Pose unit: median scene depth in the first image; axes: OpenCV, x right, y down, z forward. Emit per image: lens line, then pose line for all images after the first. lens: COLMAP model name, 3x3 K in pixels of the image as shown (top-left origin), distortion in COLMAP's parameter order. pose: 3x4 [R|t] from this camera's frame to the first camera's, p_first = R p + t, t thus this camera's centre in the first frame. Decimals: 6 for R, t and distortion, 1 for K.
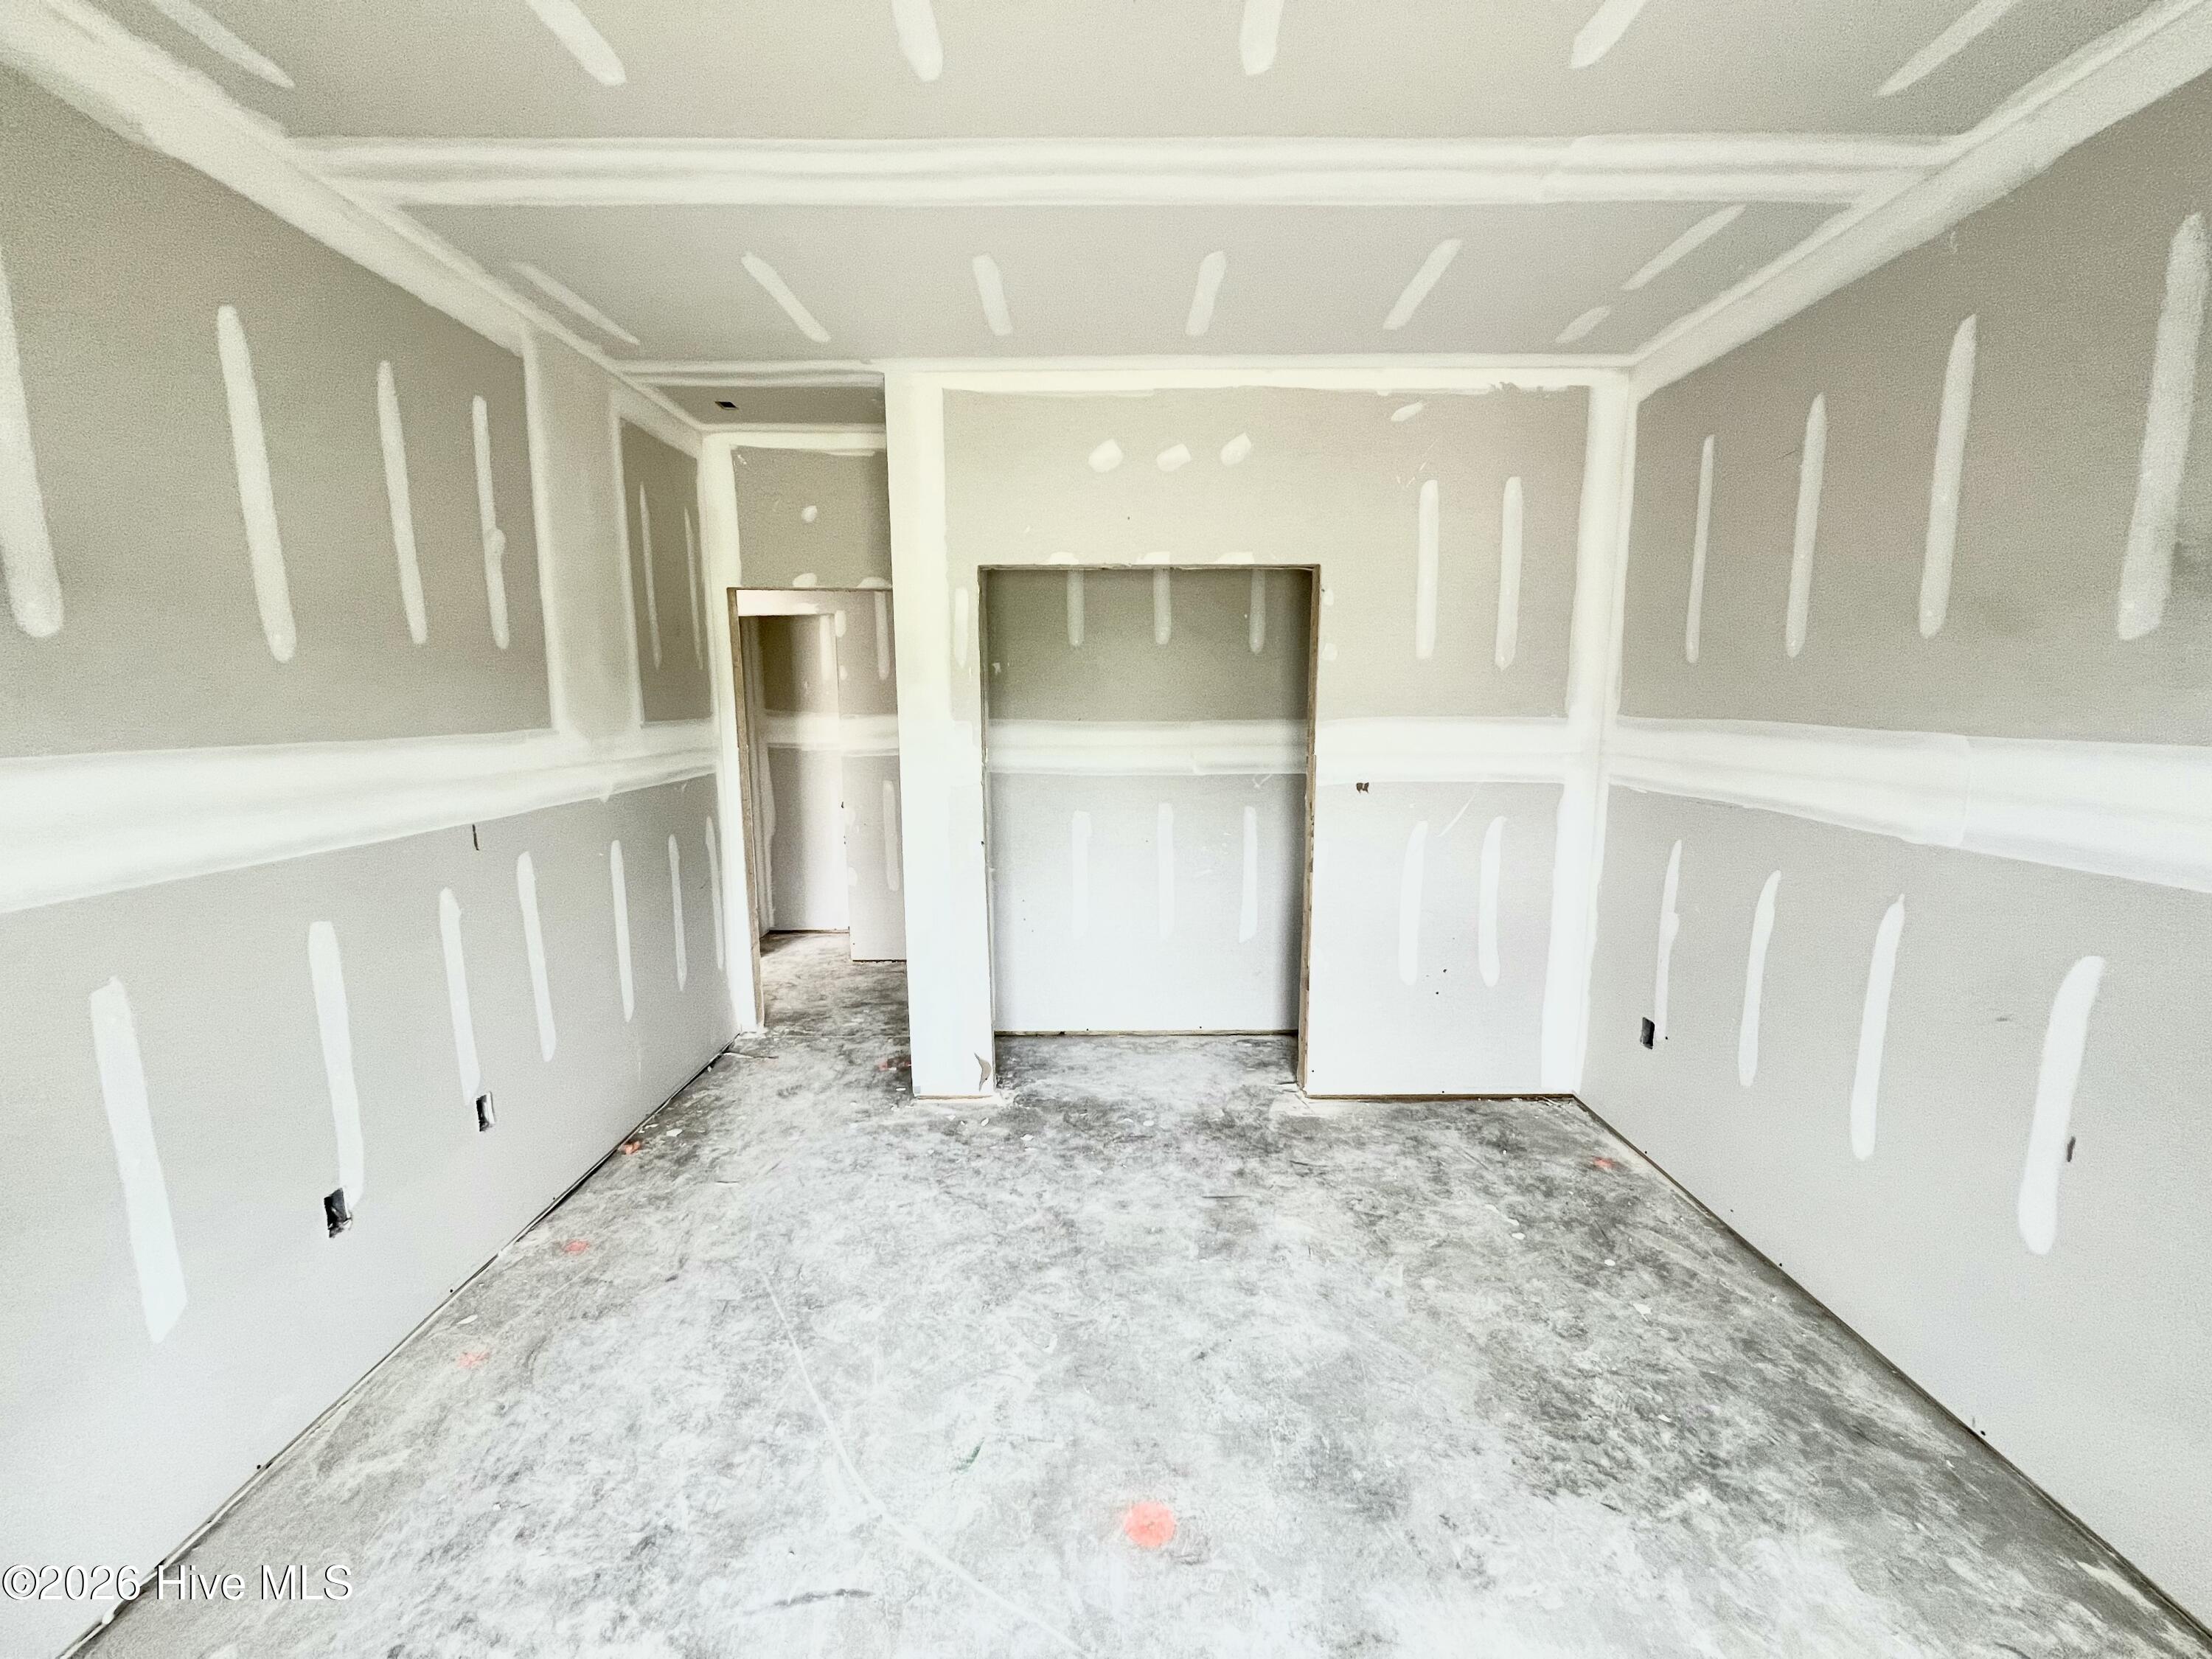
lens RADIAL K [[880.4, 0, 1104.9], [0, 880.4, 833.4], [0, 0, 1]] dist [-0.001047, 0.000090]
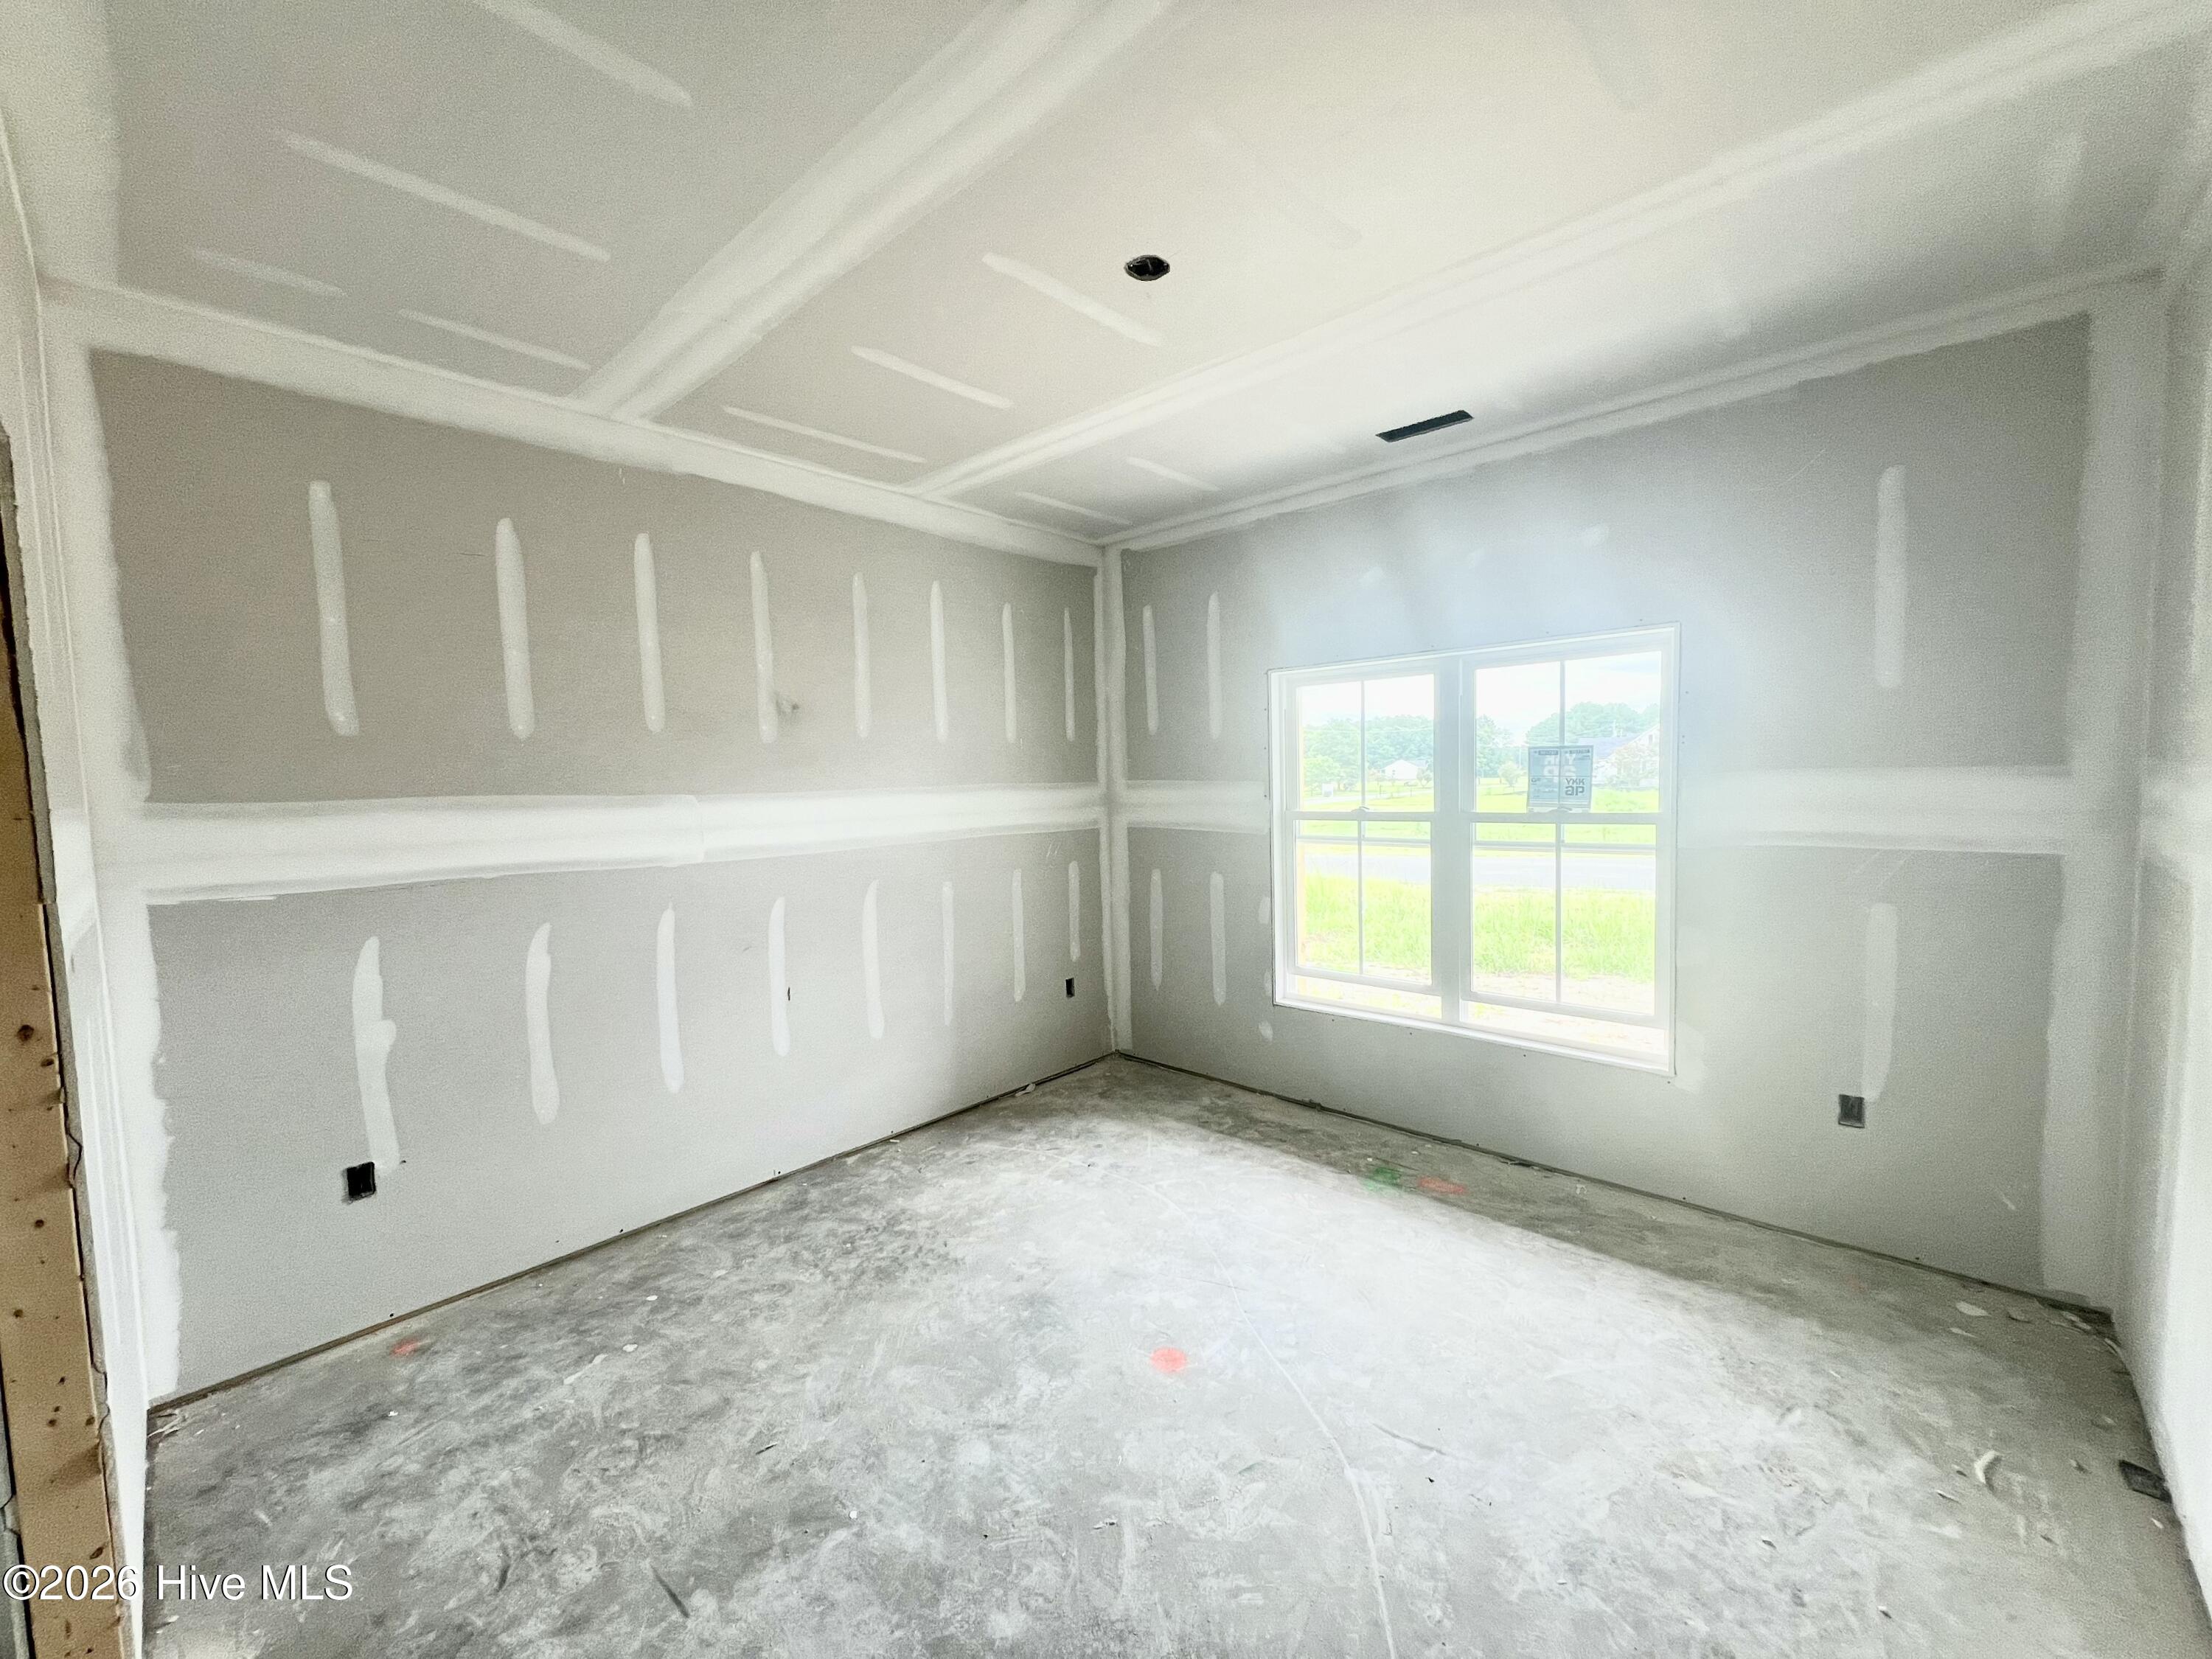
lens RADIAL K [[880.4, 0, 1104.9], [0, 880.4, 833.4], [0, 0, 1]] dist [-0.001047, 0.000090]
pose [[-0.736688, -0.019021, 0.675965, -0.535501], [0.129497, 0.977136, 0.168626, -0.167039], [-0.663718, 0.211760, -0.717382, 1.291256]]
